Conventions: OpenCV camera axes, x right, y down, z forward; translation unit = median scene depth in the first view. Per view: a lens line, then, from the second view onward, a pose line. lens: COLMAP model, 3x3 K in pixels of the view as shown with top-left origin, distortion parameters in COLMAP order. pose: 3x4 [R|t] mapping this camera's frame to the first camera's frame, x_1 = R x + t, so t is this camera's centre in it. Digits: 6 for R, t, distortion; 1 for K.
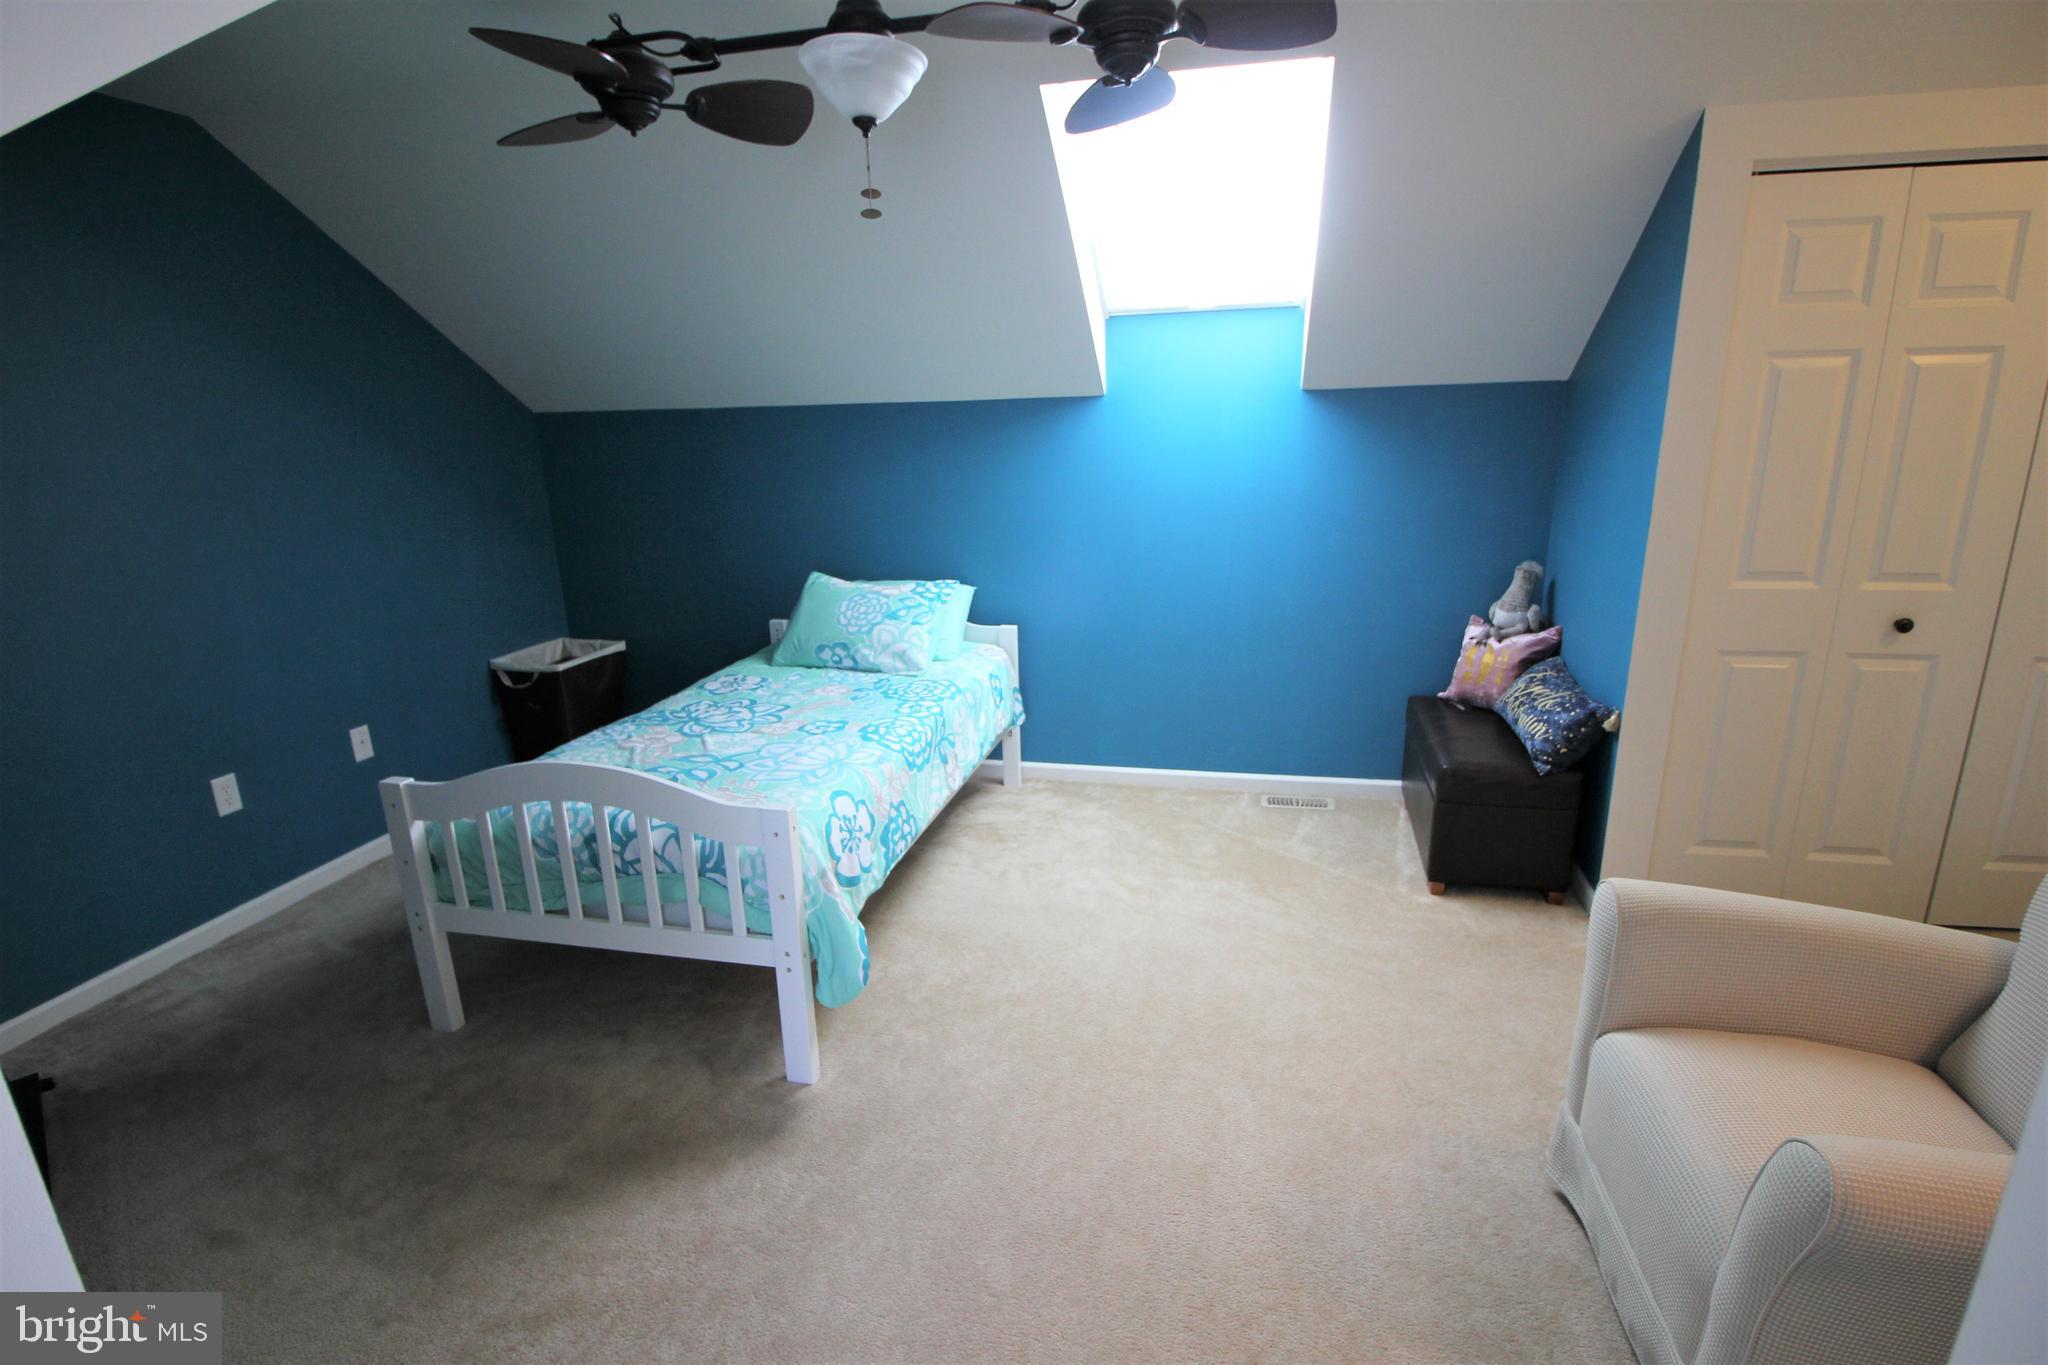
lens RADIAL K [[976.1, 0, 1016.5], [0, 976.1, 677.7], [0, 0, 1]] dist [0.001700, -0.000330]
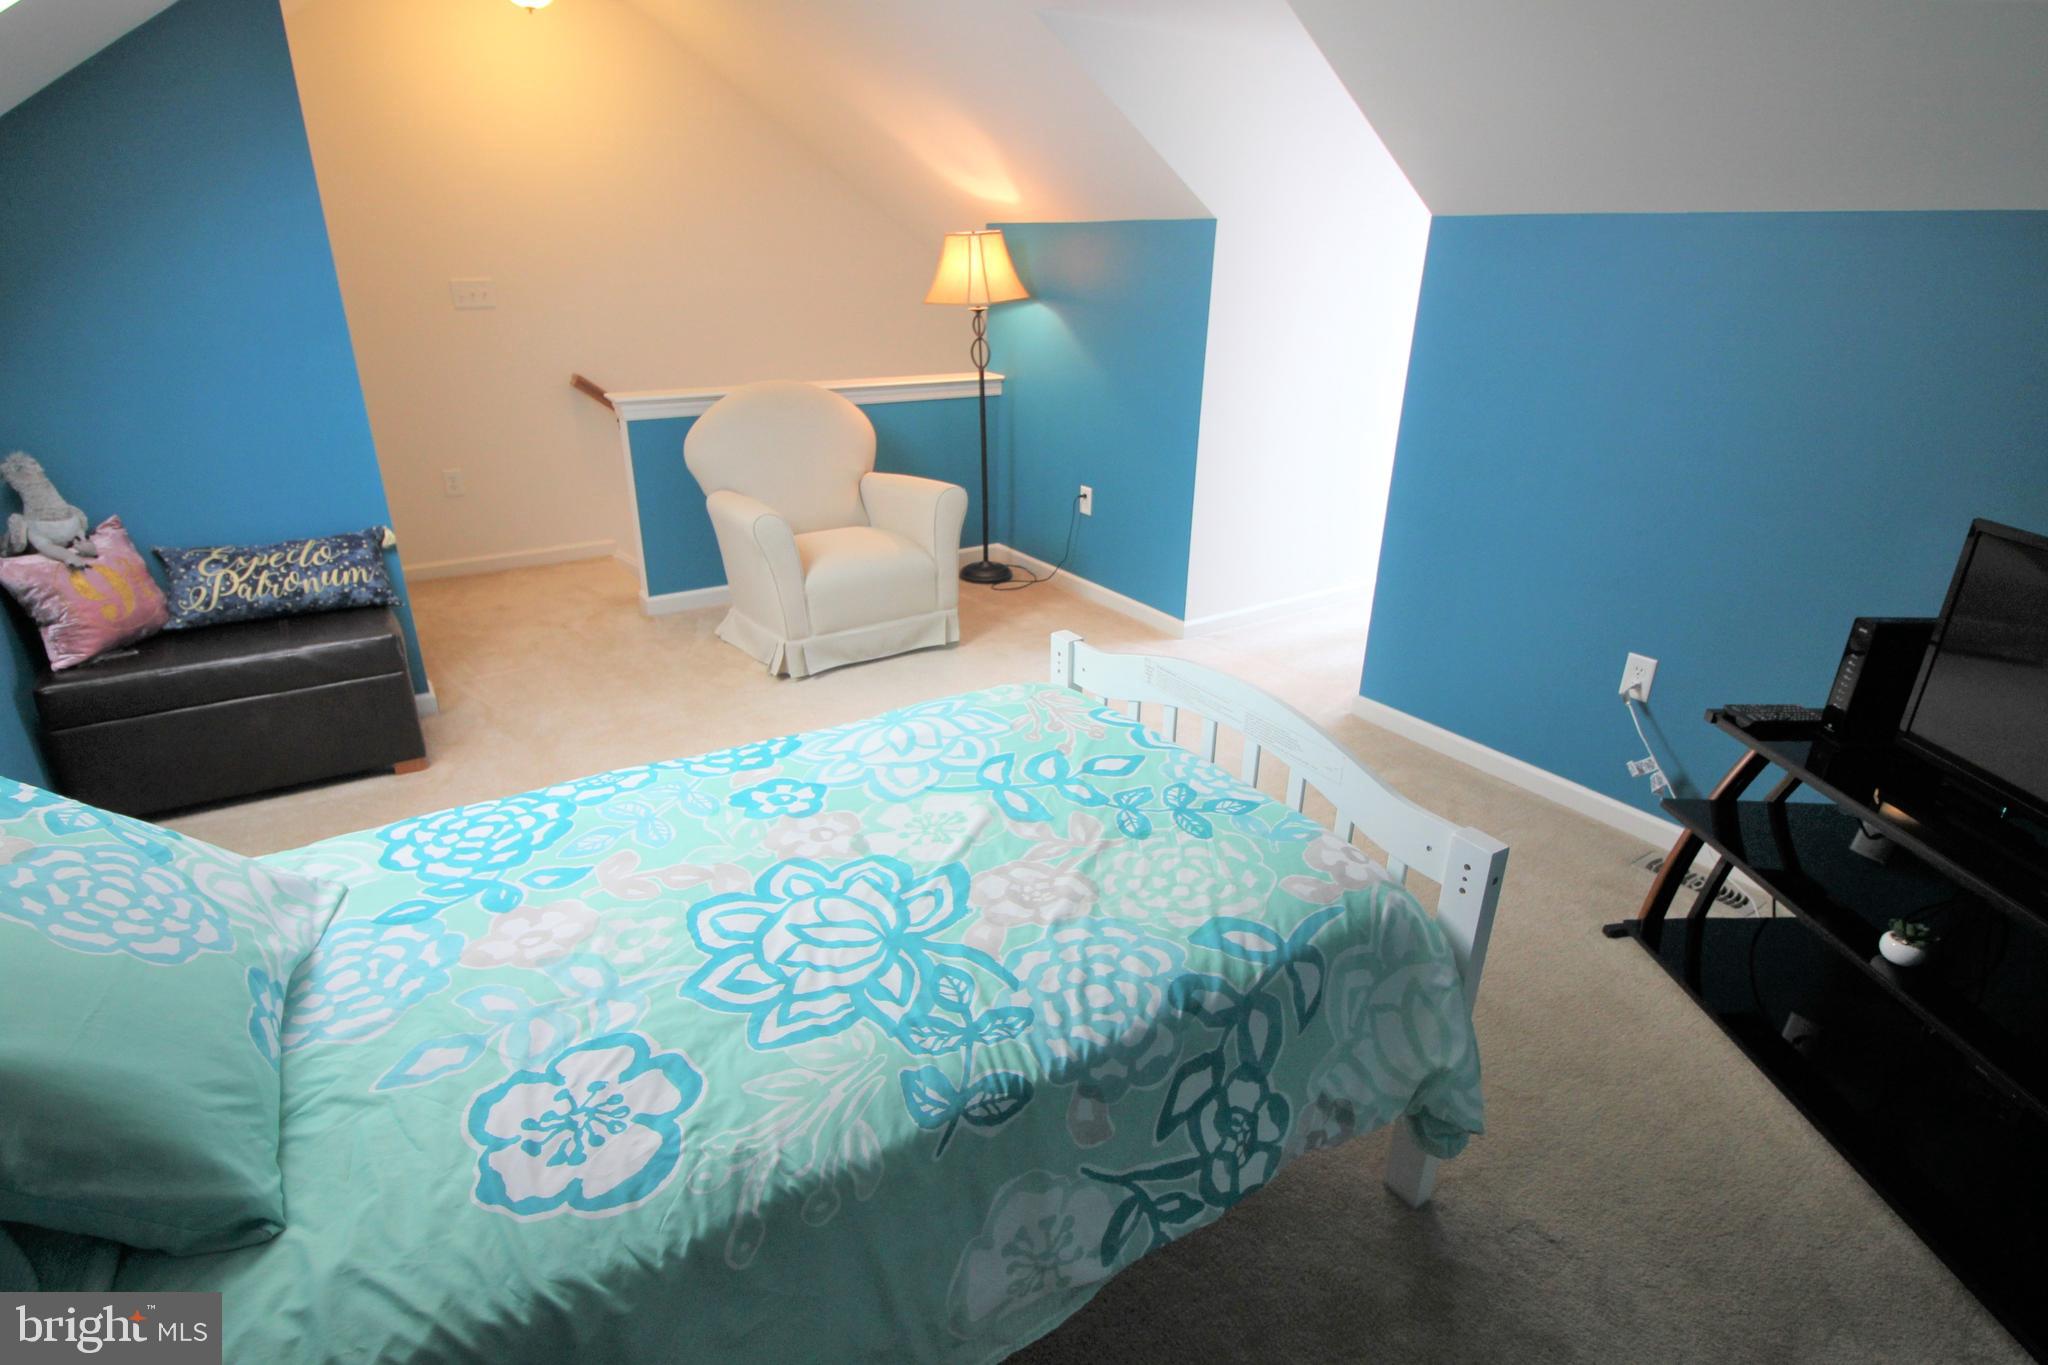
lens RADIAL K [[976.1, 0, 1016.5], [0, 976.1, 677.7], [0, 0, 1]] dist [0.001700, -0.000330]
pose [[-0.719338, -0.259190, 0.644495, -0.626821], [0.182960, 0.824336, 0.535721, -0.276220], [-0.670133, 0.503281, -0.545555, 1.163413]]
